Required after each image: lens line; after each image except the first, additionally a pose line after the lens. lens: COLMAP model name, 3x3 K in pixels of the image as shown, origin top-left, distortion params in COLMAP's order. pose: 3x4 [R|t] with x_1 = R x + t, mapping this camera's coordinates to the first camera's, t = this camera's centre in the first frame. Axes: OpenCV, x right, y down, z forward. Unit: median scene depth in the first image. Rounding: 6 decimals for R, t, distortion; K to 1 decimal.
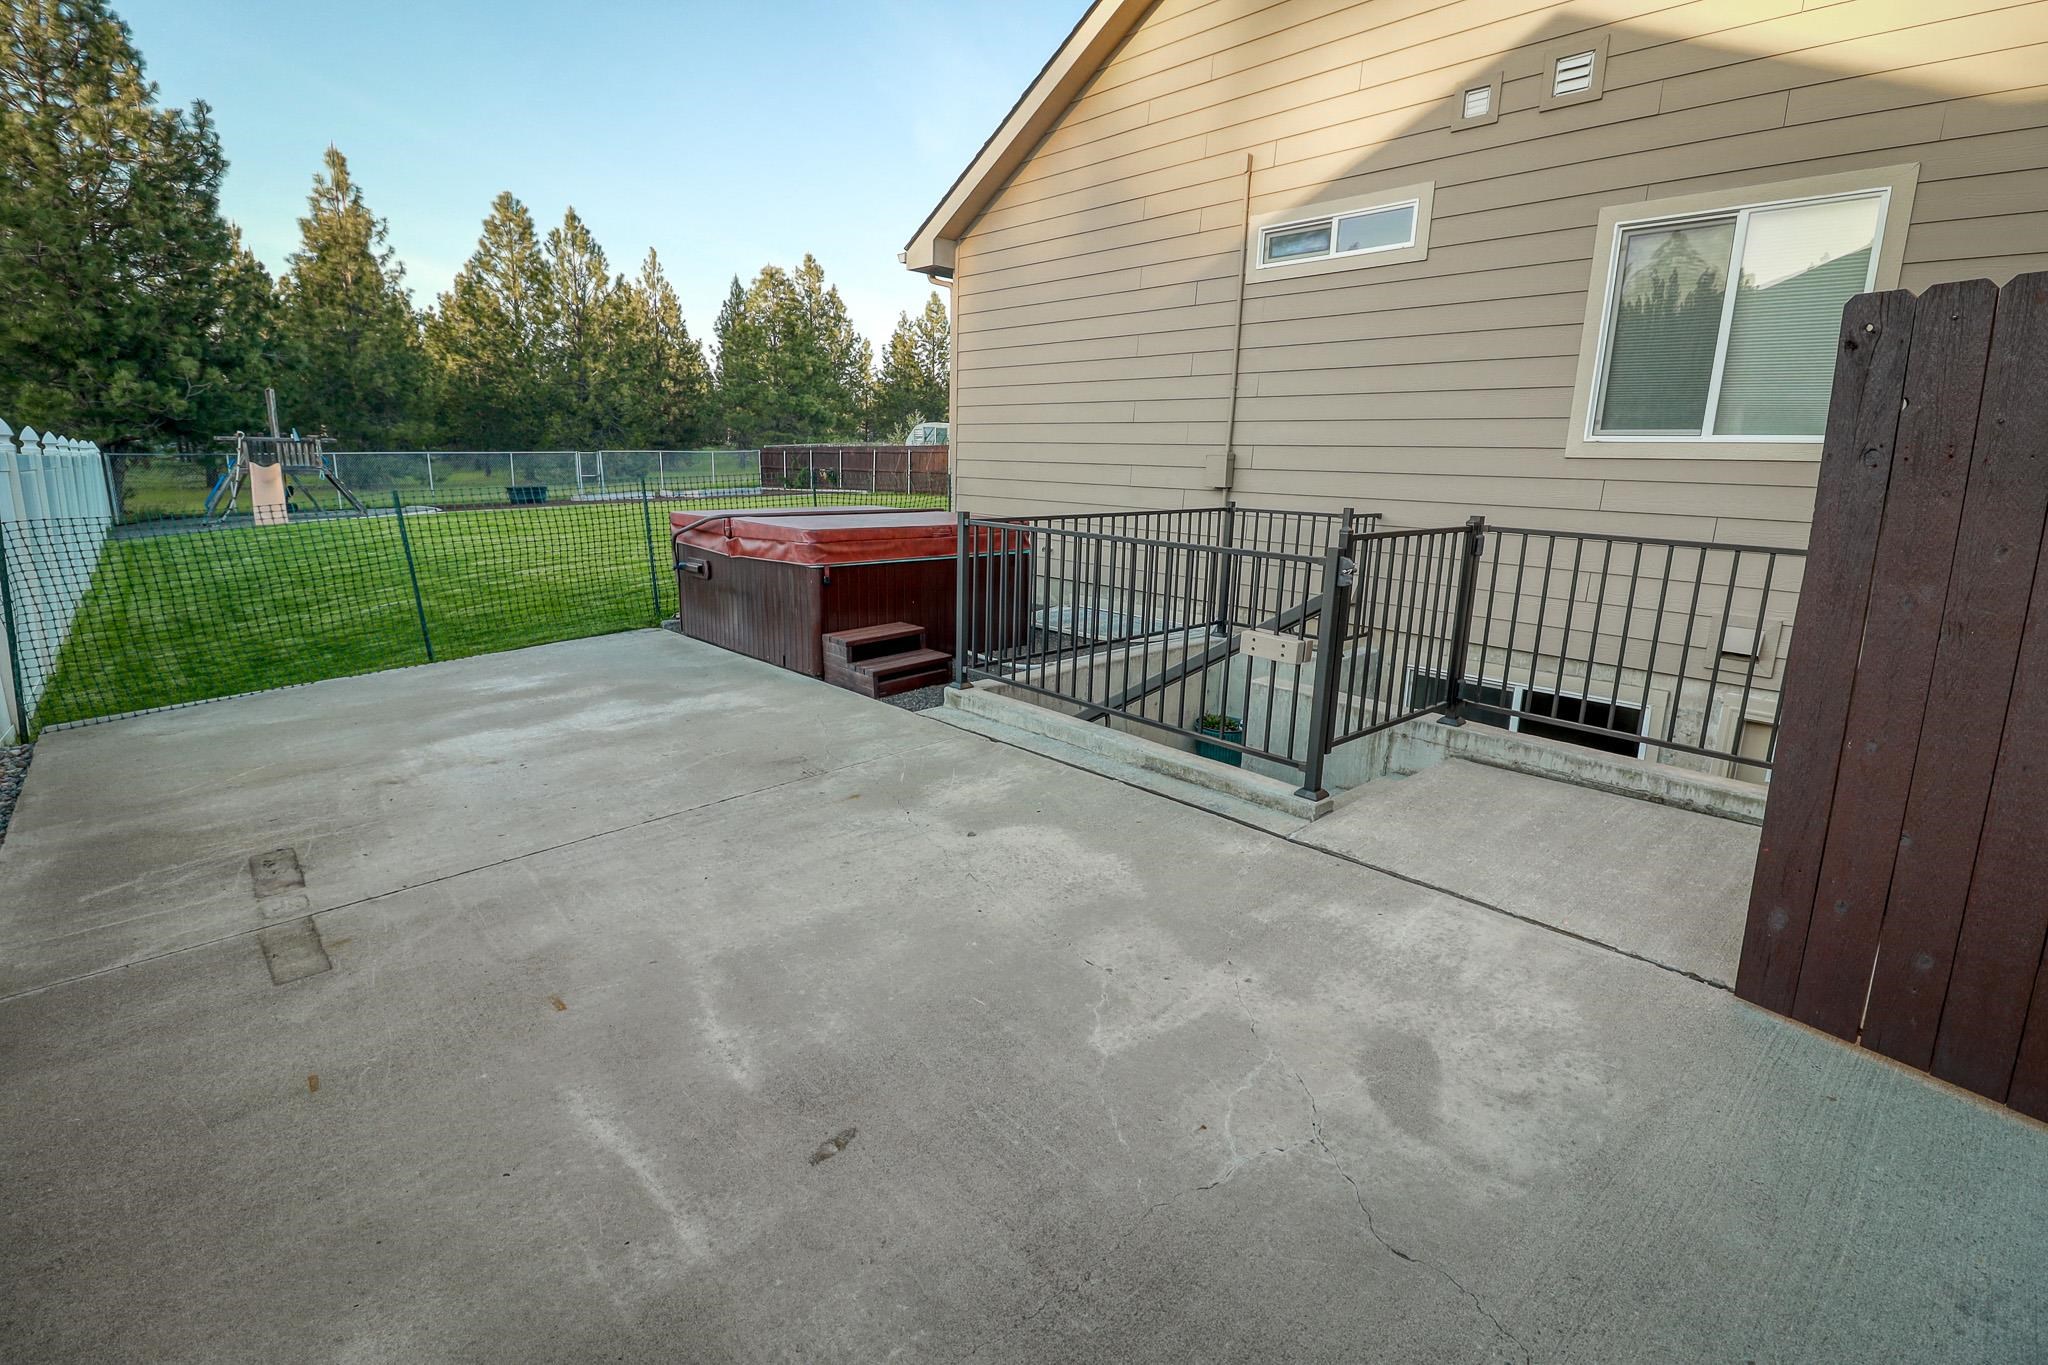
lens RADIAL K [[952.1, 0, 1023.5], [0, 952.1, 681.1], [0, 0, 1]] dist [-0.003046, -0.009678]
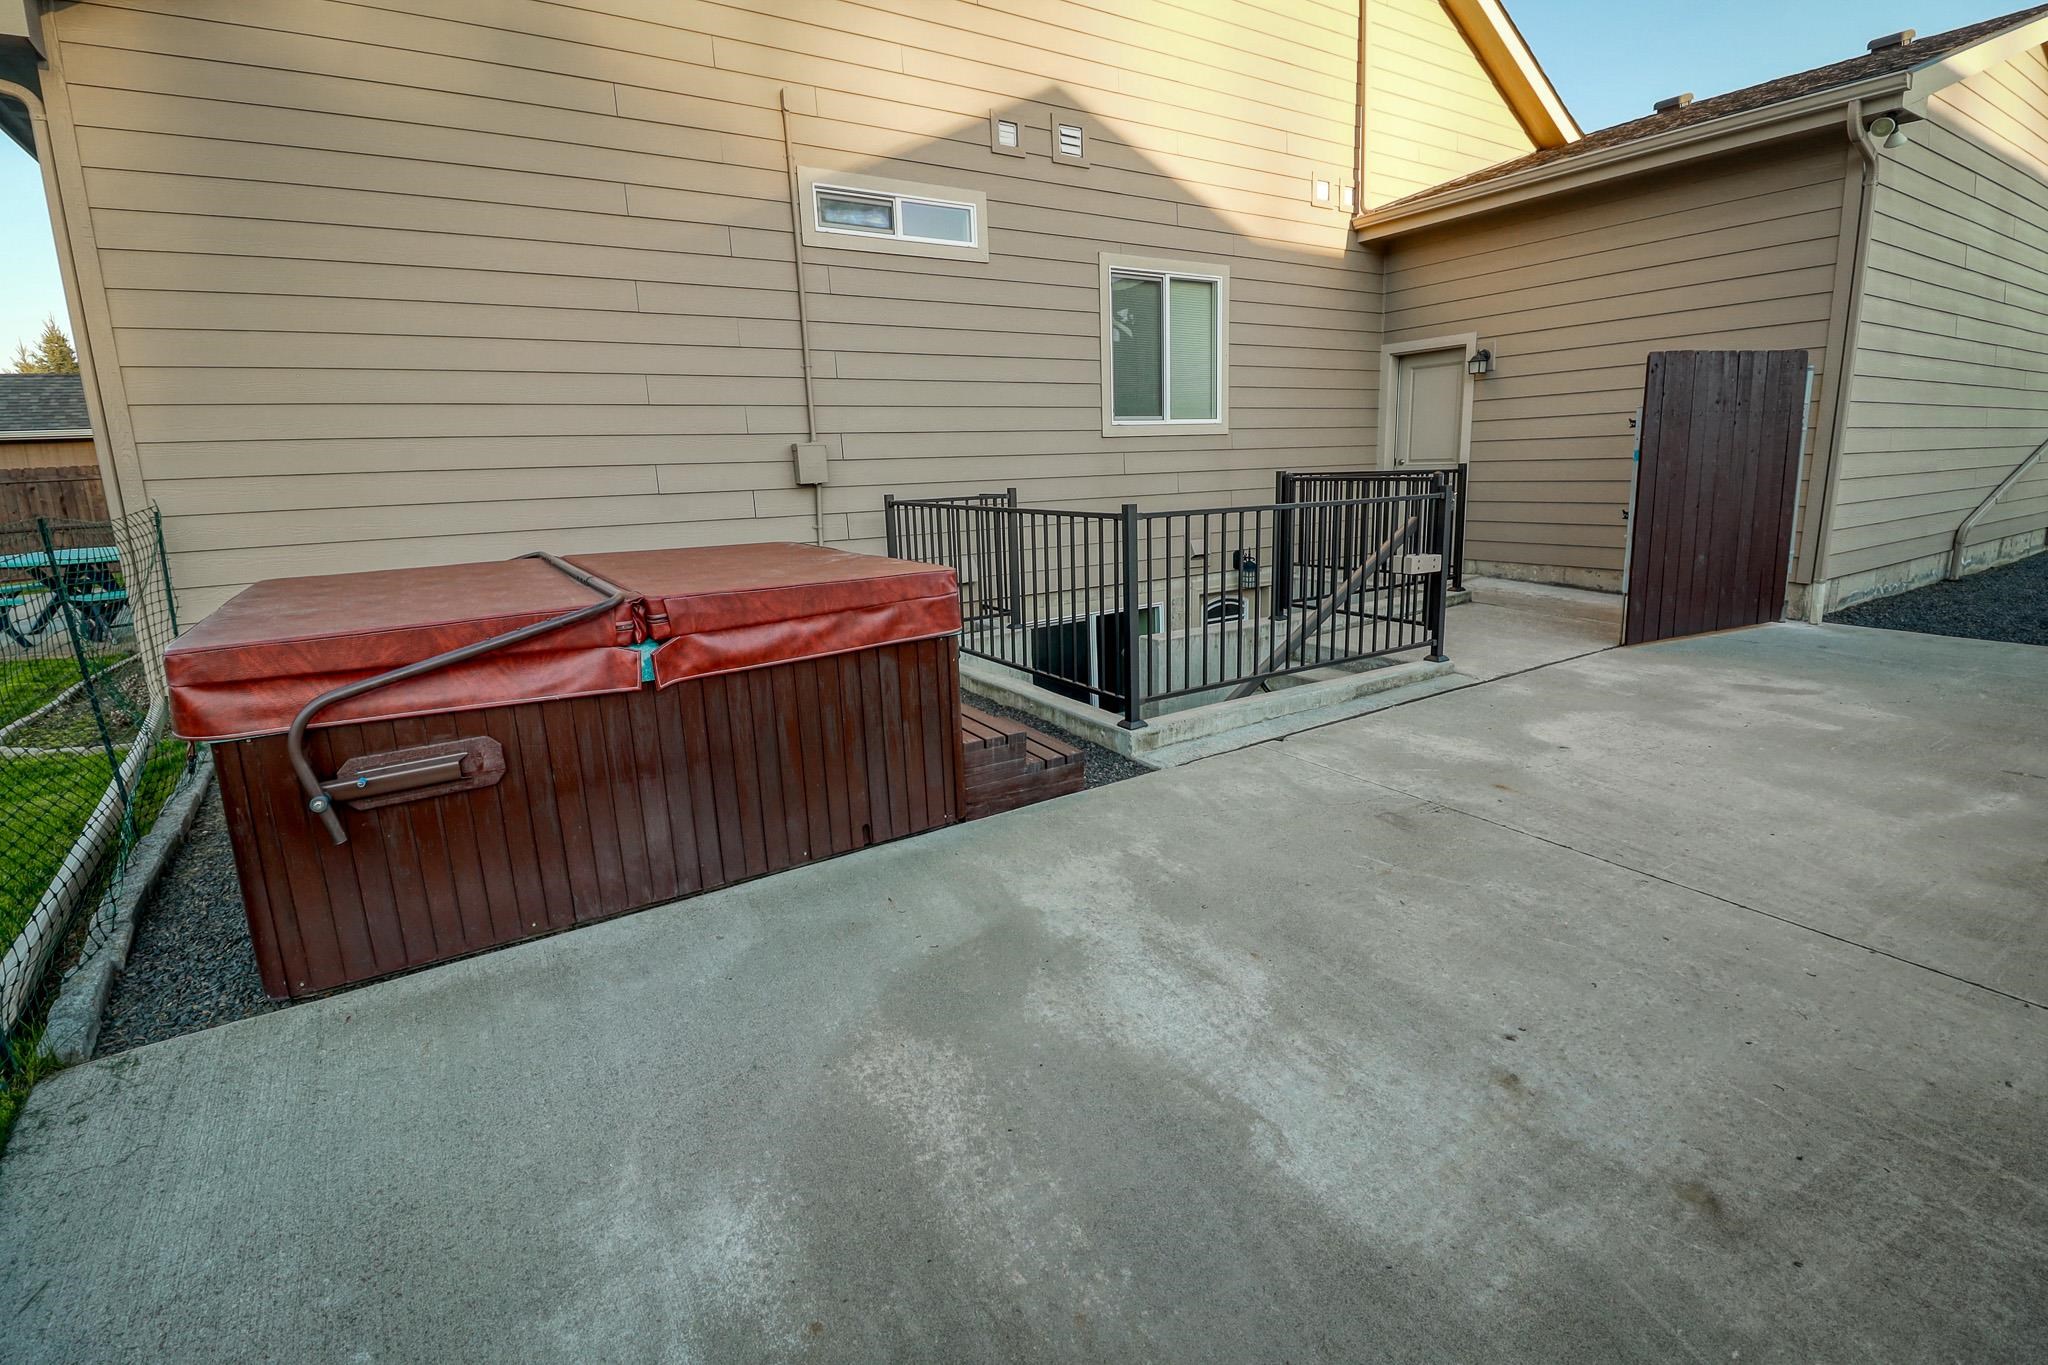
lens RADIAL K [[952.1, 0, 1025.3], [0, 952.1, 681.3], [0, 0, 1]] dist [-0.003046, -0.009678]
pose [[0.157016, -0.246567, 0.956321, -0.917704], [0.260819, 0.944306, 0.200646, -0.234309], [-0.952533, 0.217922, 0.212581, 1.006476]]
